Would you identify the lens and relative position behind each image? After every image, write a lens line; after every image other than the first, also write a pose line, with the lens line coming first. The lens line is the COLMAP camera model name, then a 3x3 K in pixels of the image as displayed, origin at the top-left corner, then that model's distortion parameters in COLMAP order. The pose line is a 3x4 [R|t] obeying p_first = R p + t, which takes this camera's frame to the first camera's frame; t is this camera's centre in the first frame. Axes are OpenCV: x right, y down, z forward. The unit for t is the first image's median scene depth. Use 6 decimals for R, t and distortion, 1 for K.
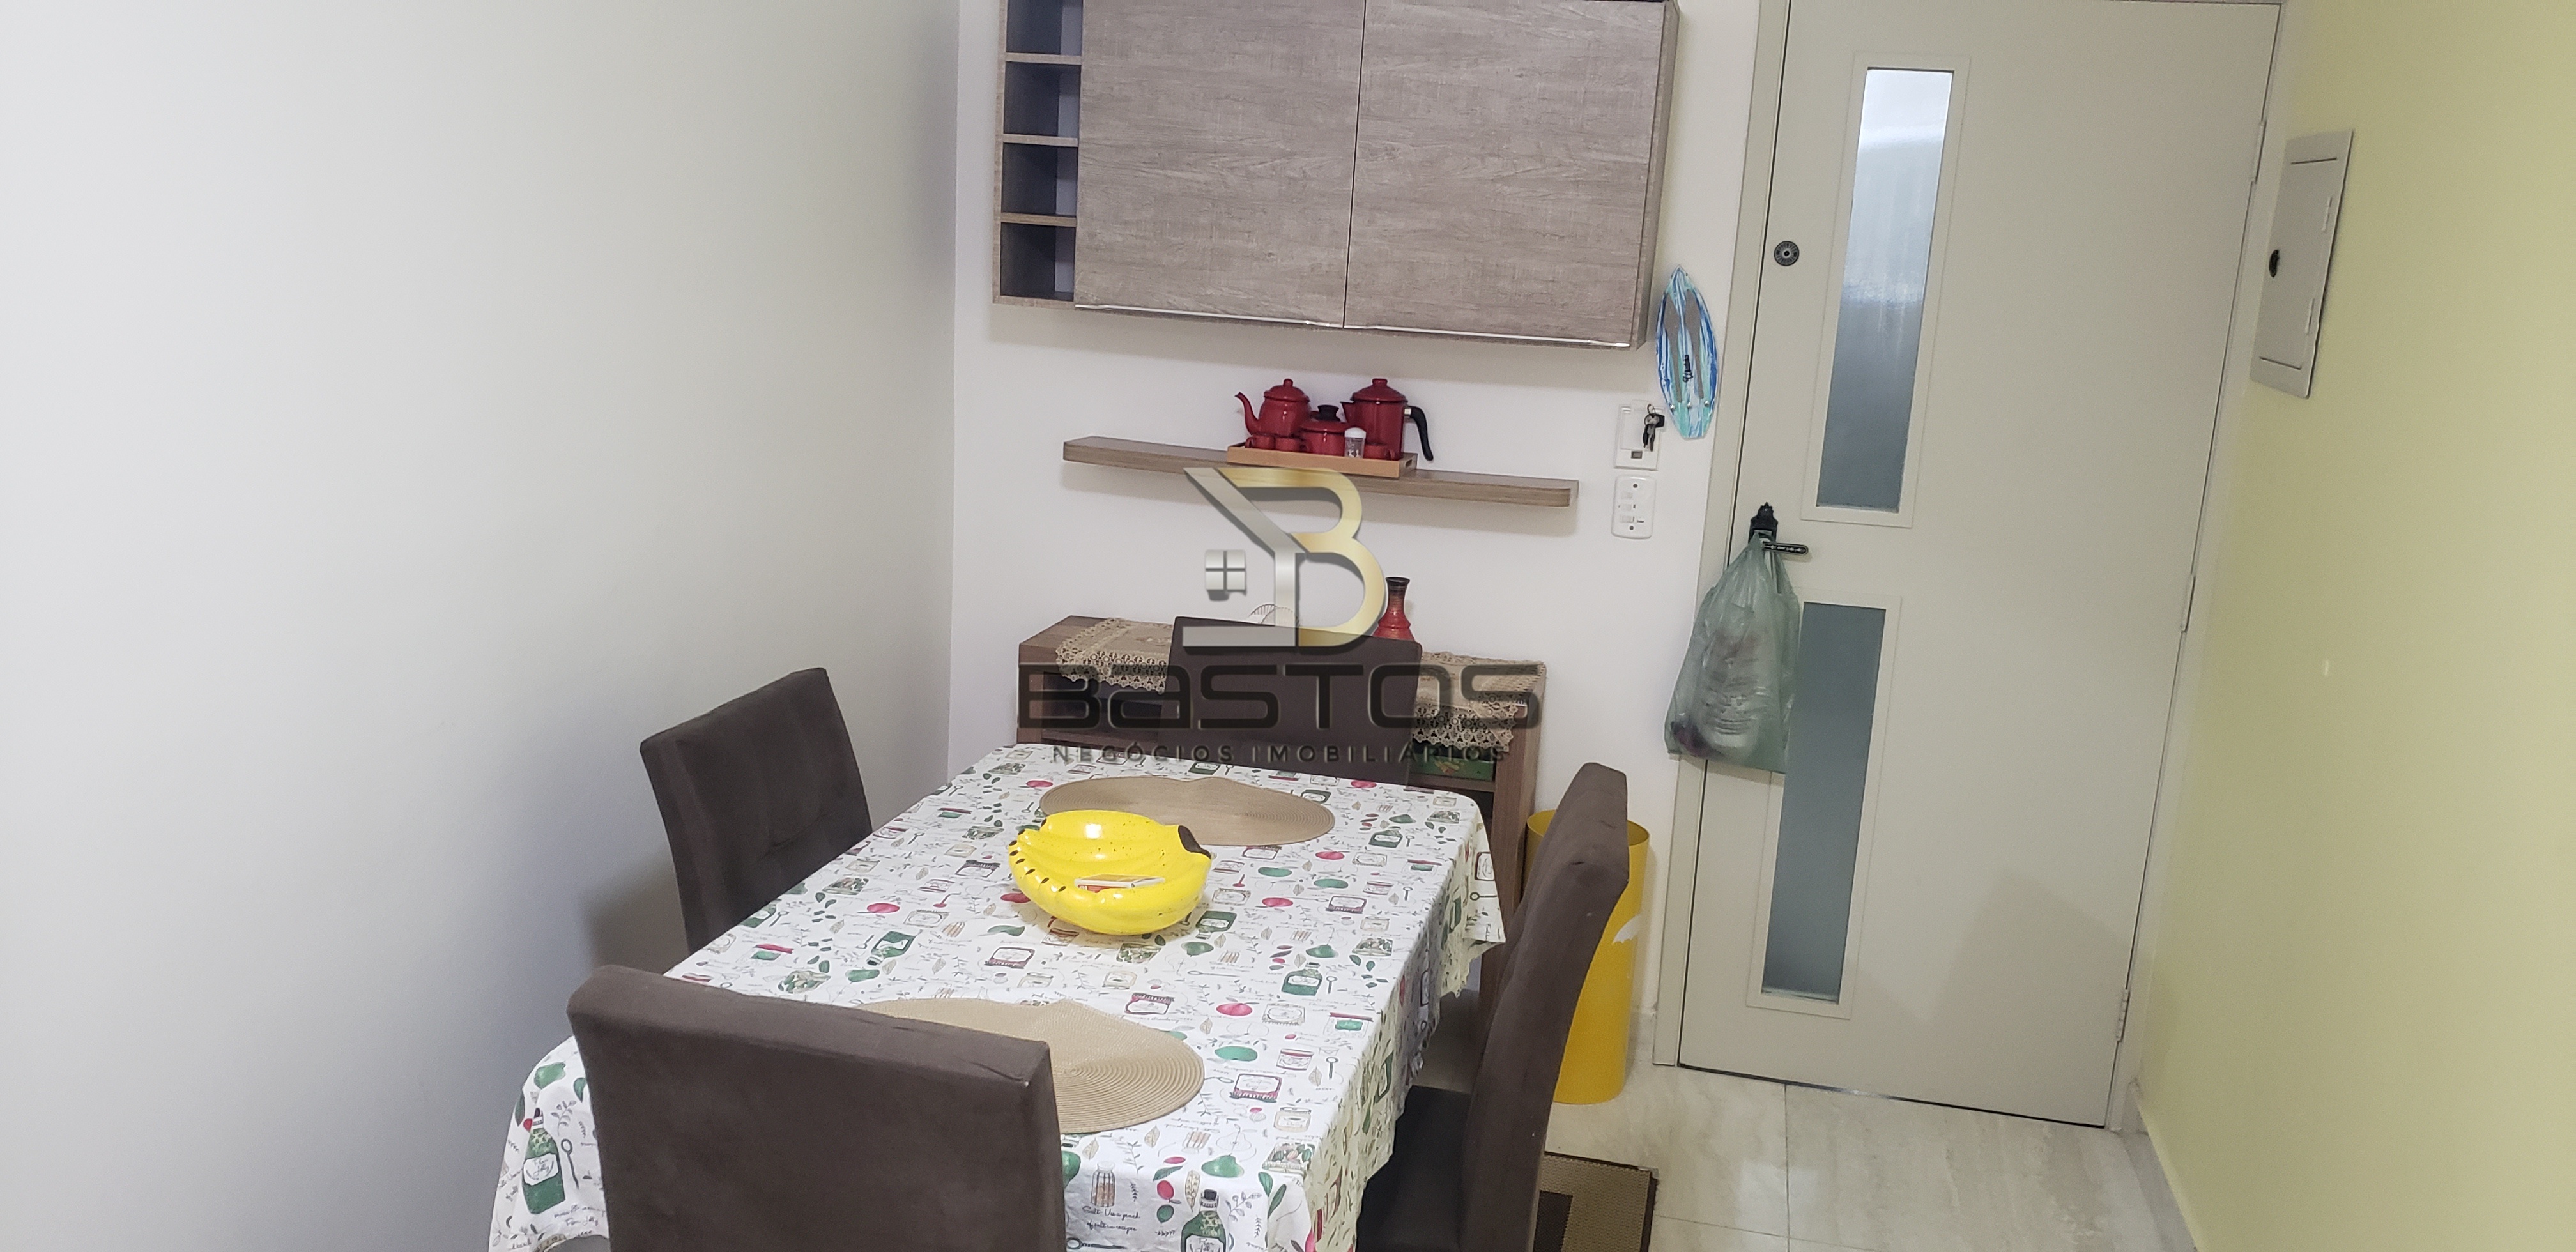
lens RADIAL K [[1944.2, 0, 1285.3], [0, 1944.2, 649.0], [0, 0, 1]] dist [0.122216, -0.317329]
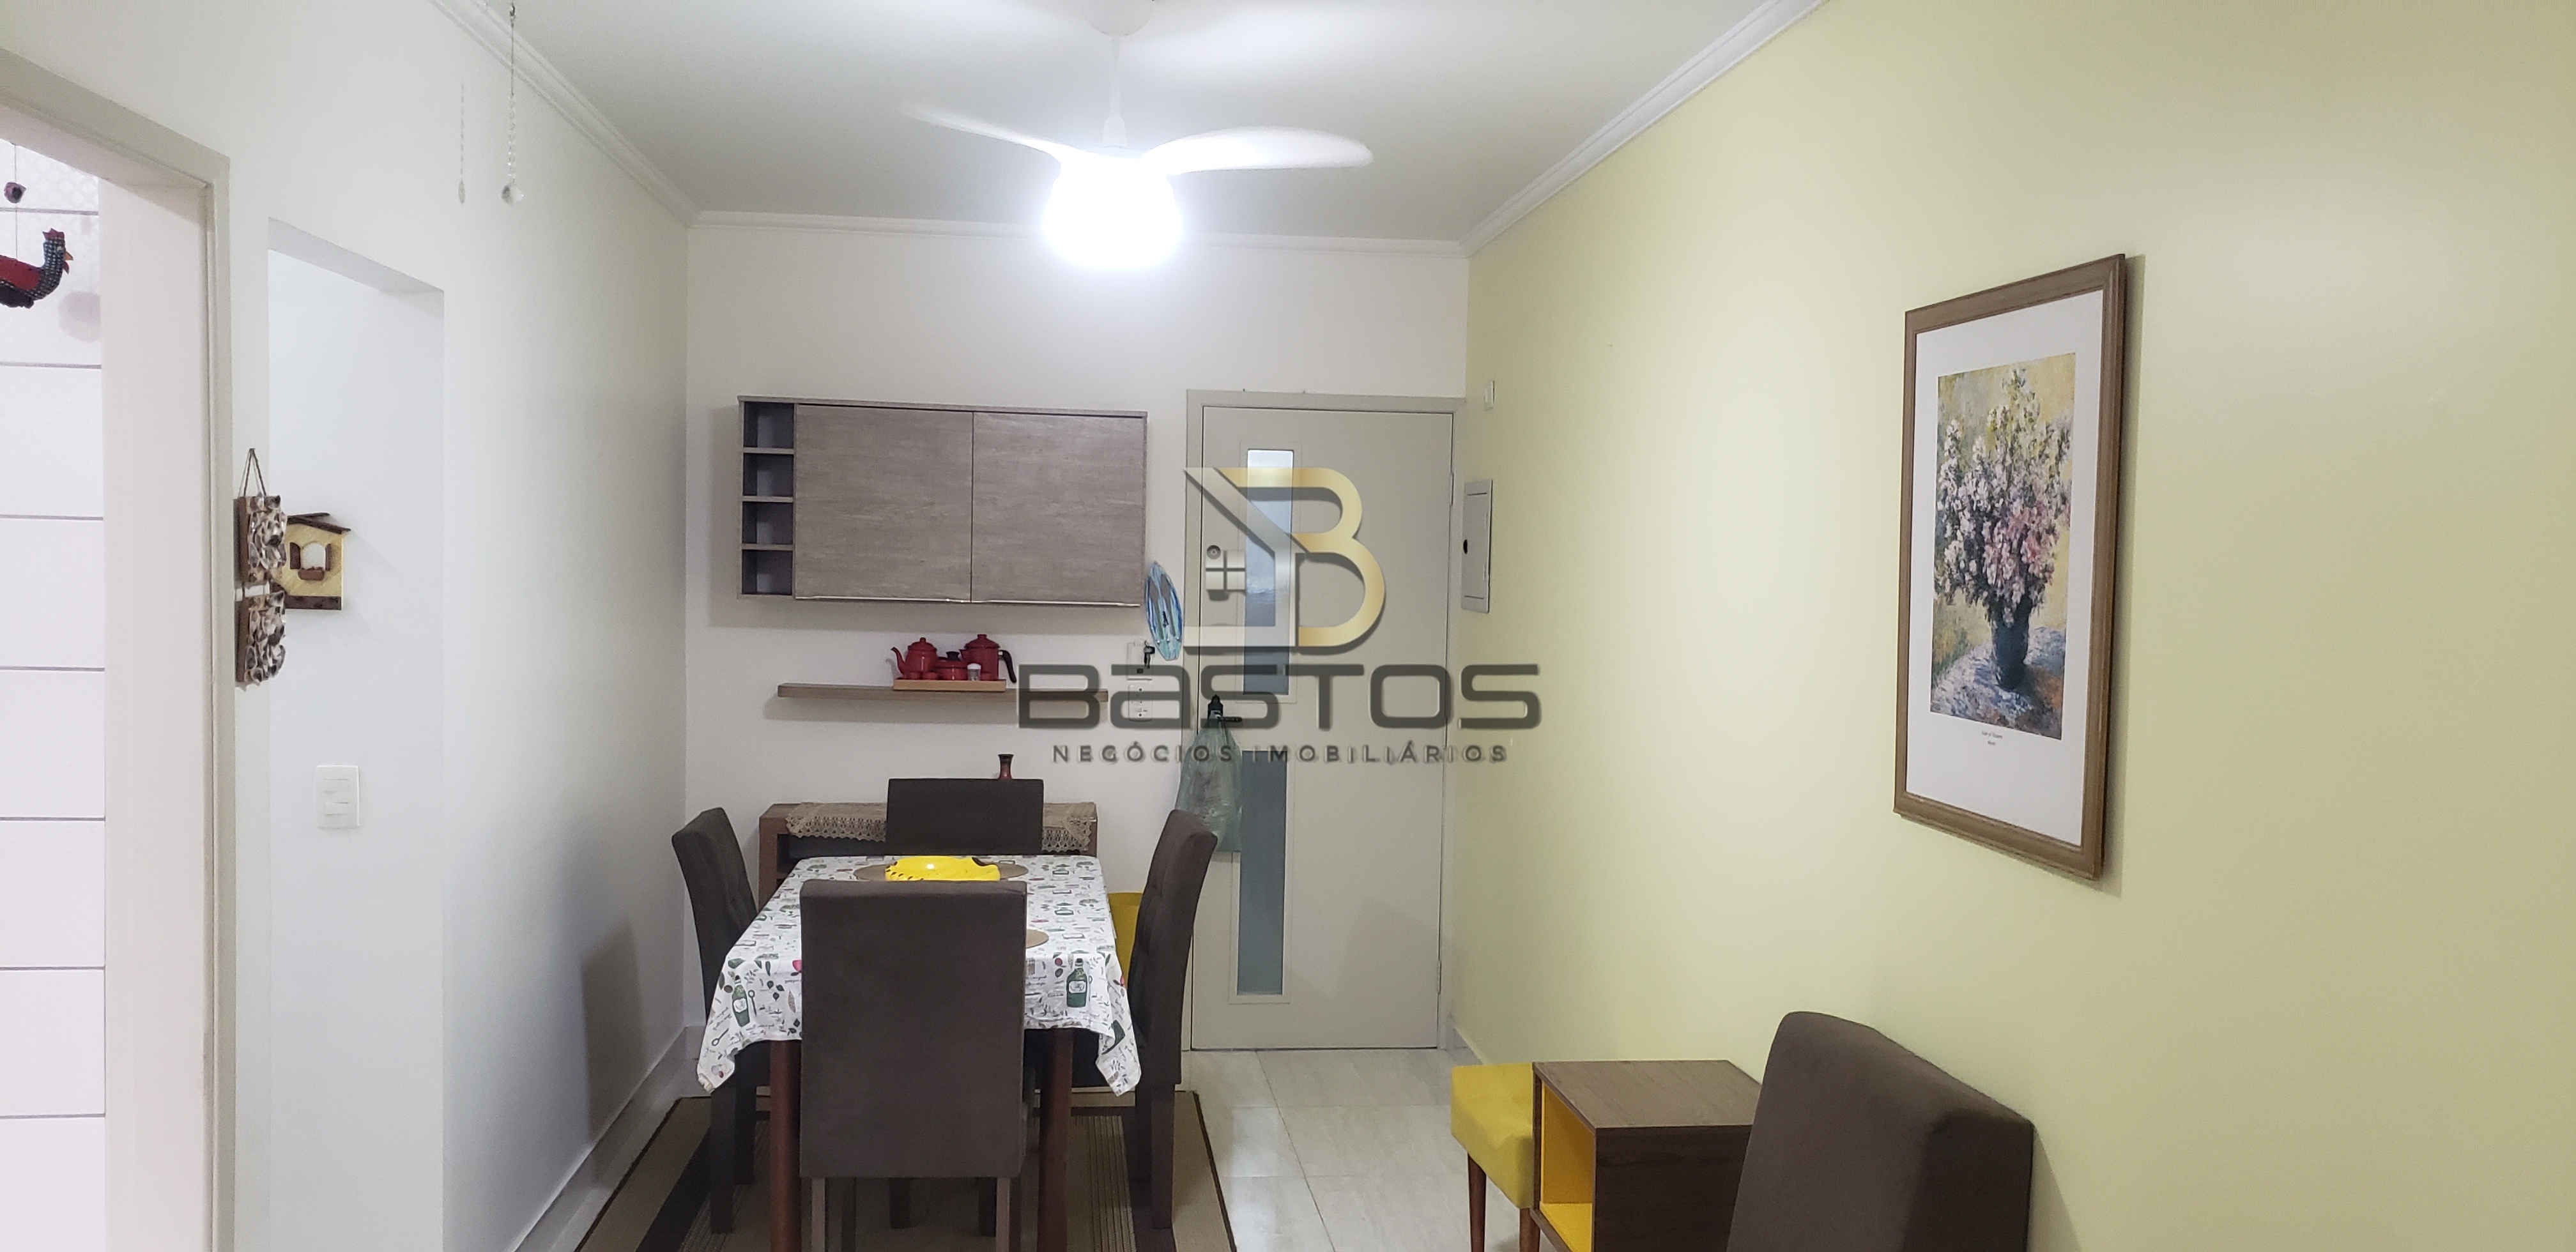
lens RADIAL K [[1990.2, 0, 1225.0], [0, 1990.2, 624.9], [0, 0, 1]] dist [0.050810, 0.012648]
pose [[0.946916, -0.045826, 0.318197, -0.306737], [0.099283, 0.983090, -0.153872, 0.138227], [-0.305765, 0.177295, 0.935454, -0.659957]]
